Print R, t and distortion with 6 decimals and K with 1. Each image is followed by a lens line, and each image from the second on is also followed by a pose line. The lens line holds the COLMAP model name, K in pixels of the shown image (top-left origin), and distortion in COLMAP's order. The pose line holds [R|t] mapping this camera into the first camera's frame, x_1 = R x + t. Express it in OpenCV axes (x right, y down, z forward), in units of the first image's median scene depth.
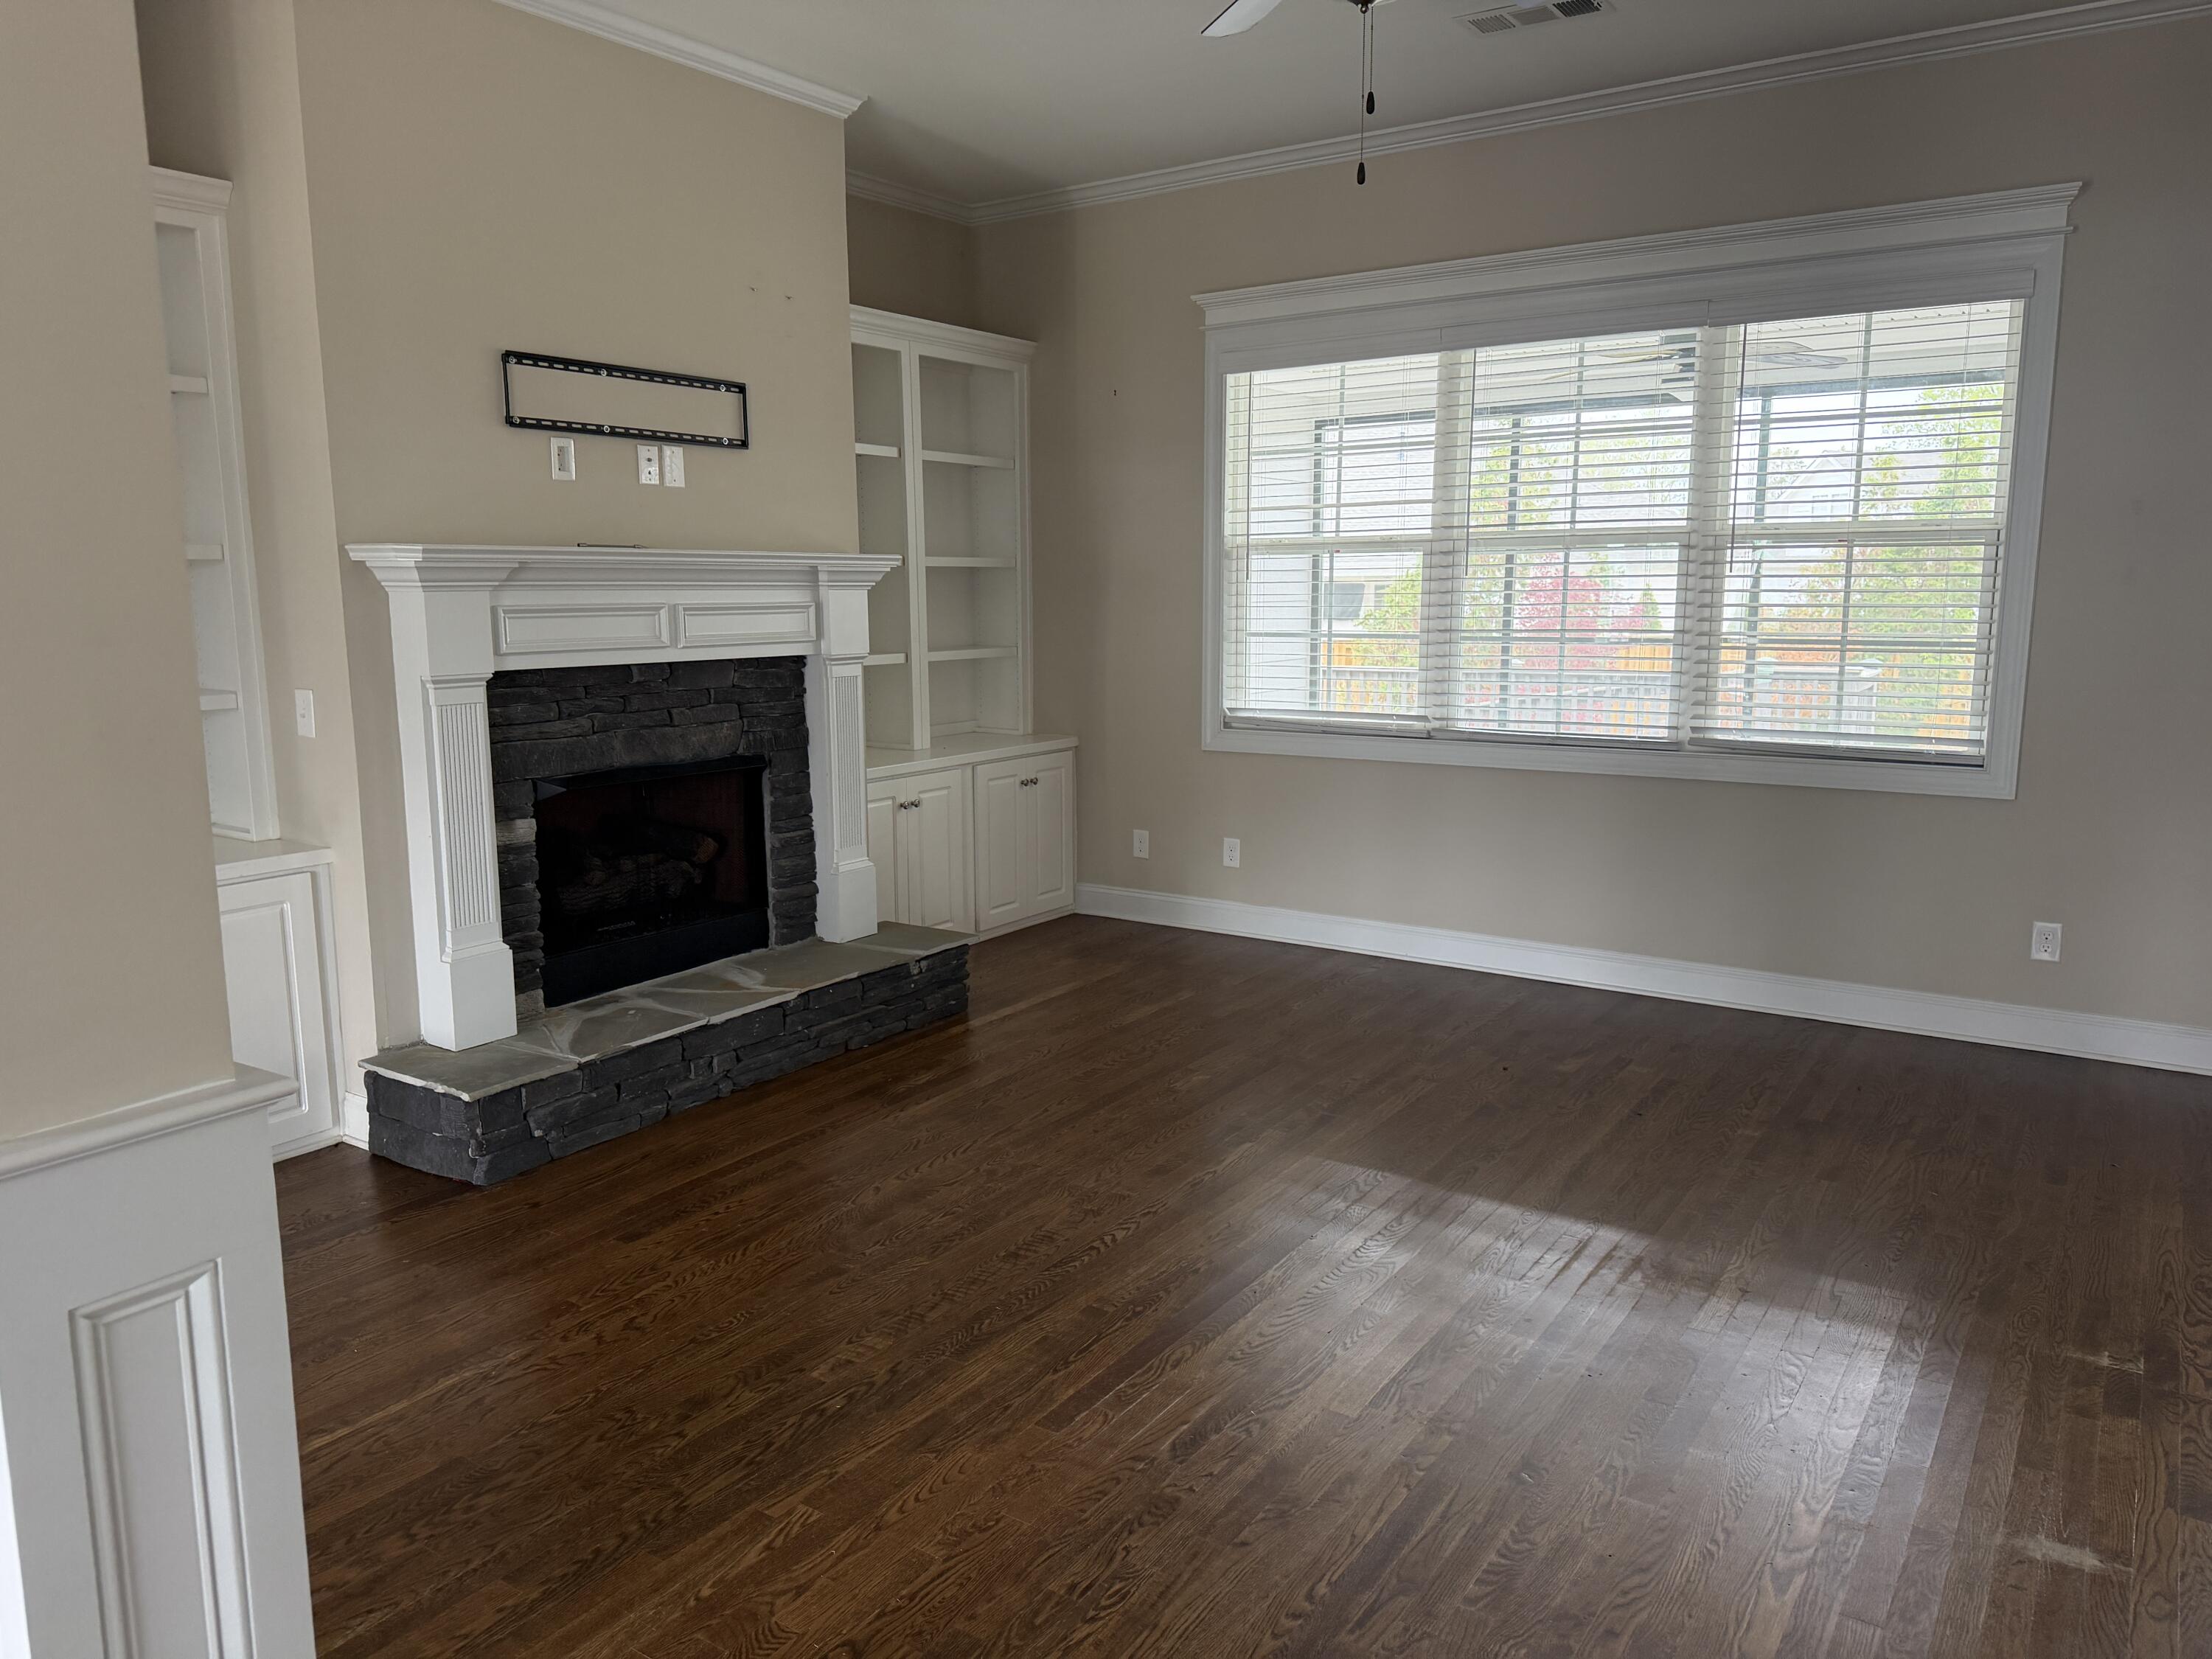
lens RADIAL K [[1541.7, 0, 1107.9], [0, 1541.7, 845.6], [0, 0, 1]] dist [0.033945, -0.002081]
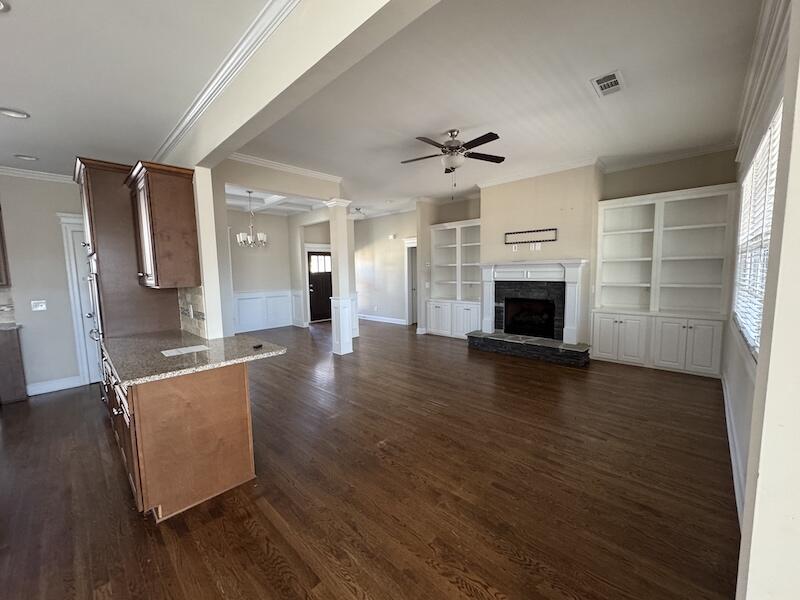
lens RADIAL K [[319.9, 0, 401.4], [0, 319.9, 301.4], [0, 0, 1]] dist [0.001729, 0.000427]
pose [[-0.154368, 0.101114, -0.982826, 0.961495], [-0.152004, 0.980476, 0.124747, -0.121369], [0.976251, 0.168651, -0.135984, 0.720890]]
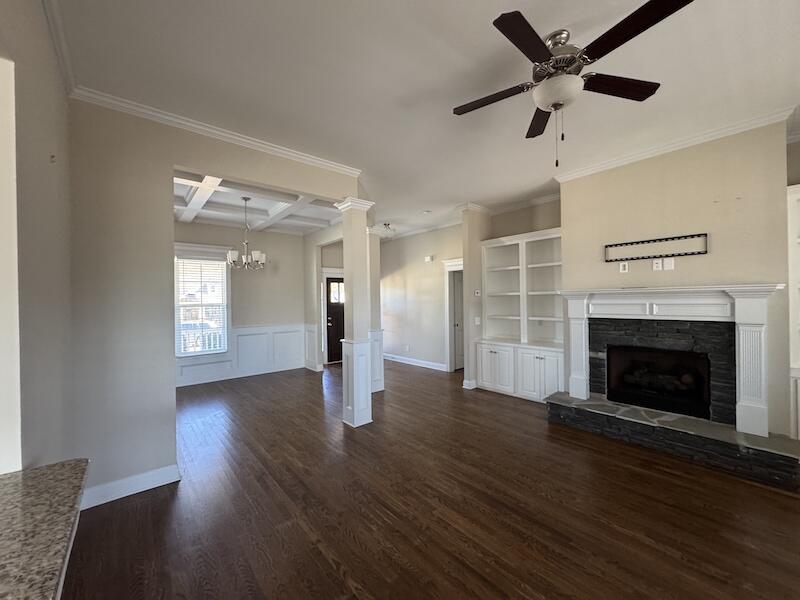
lens RADIAL K [[319.9, 0, 397.3], [0, 319.9, 299.8], [0, 0, 1]] dist [0.001729, 0.000427]
pose [[-0.267399, 0.004871, -0.963574, 0.578085], [-0.151793, 0.987289, 0.047115, -0.109130], [0.951555, 0.158862, -0.263260, 0.634424]]
